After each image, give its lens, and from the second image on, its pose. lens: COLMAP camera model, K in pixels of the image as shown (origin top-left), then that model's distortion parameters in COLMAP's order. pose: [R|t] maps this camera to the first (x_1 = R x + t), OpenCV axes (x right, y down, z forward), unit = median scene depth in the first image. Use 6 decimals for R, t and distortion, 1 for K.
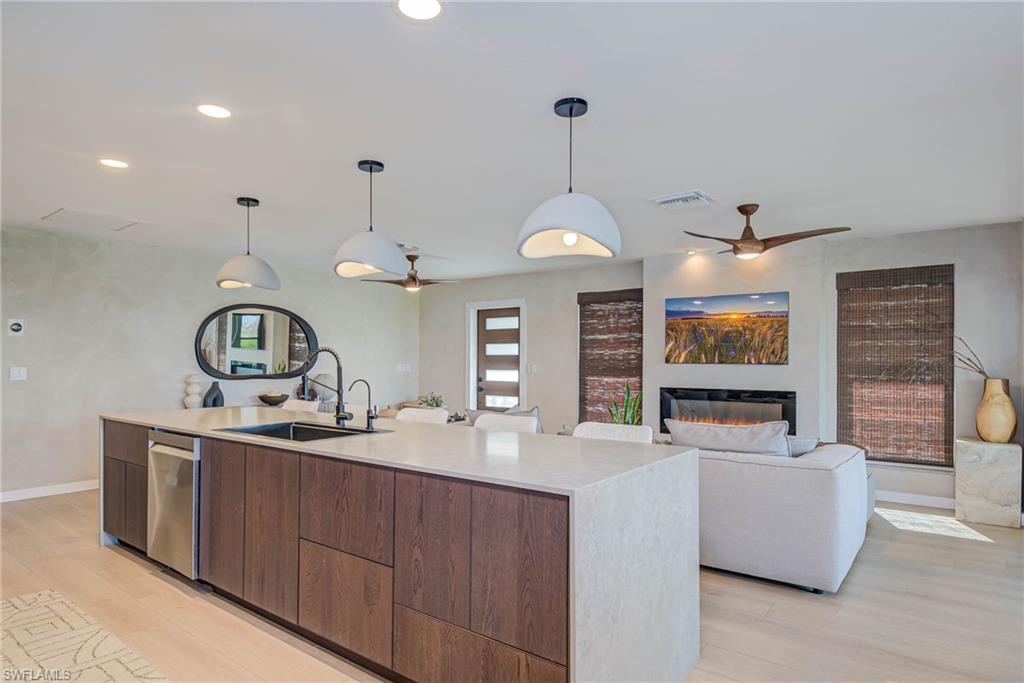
lens RADIAL K [[662.4, 0, 513.0], [0, 662.4, 359.1], [0, 0, 1]] dist [-0.001075, -0.000582]
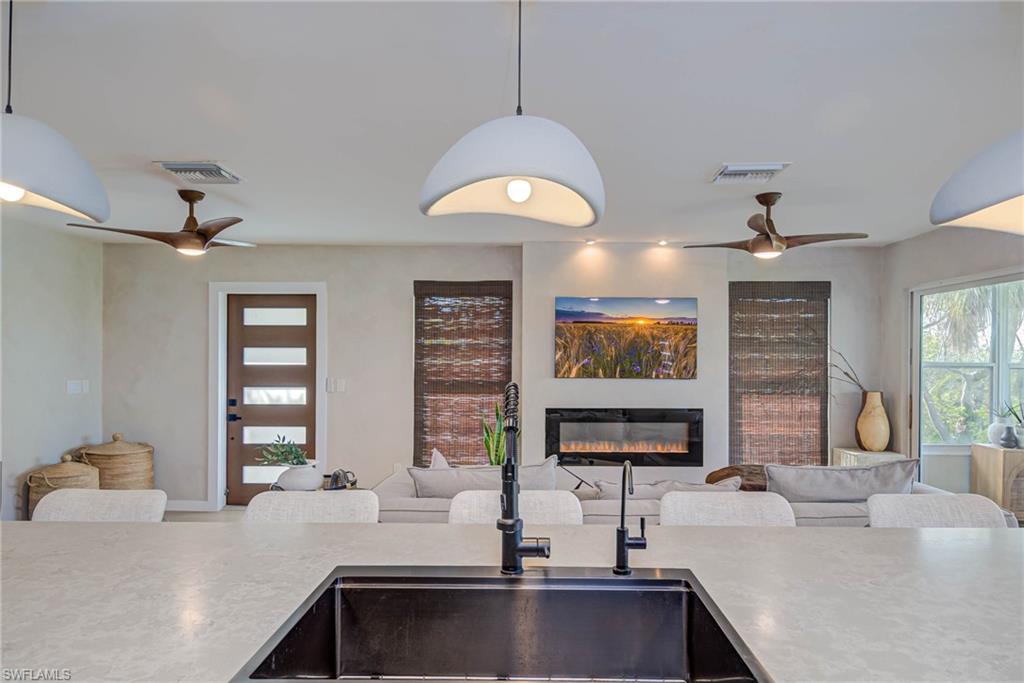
lens RADIAL K [[662.4, 0, 513.0], [0, 662.4, 359.1], [0, 0, 1]] dist [-0.001075, -0.000582]
pose [[0.773386, 0.000607, 0.633935, -0.312801], [-0.004052, 0.999984, 0.003986, -0.019197], [-0.633922, -0.005652, 0.773376, 0.416305]]
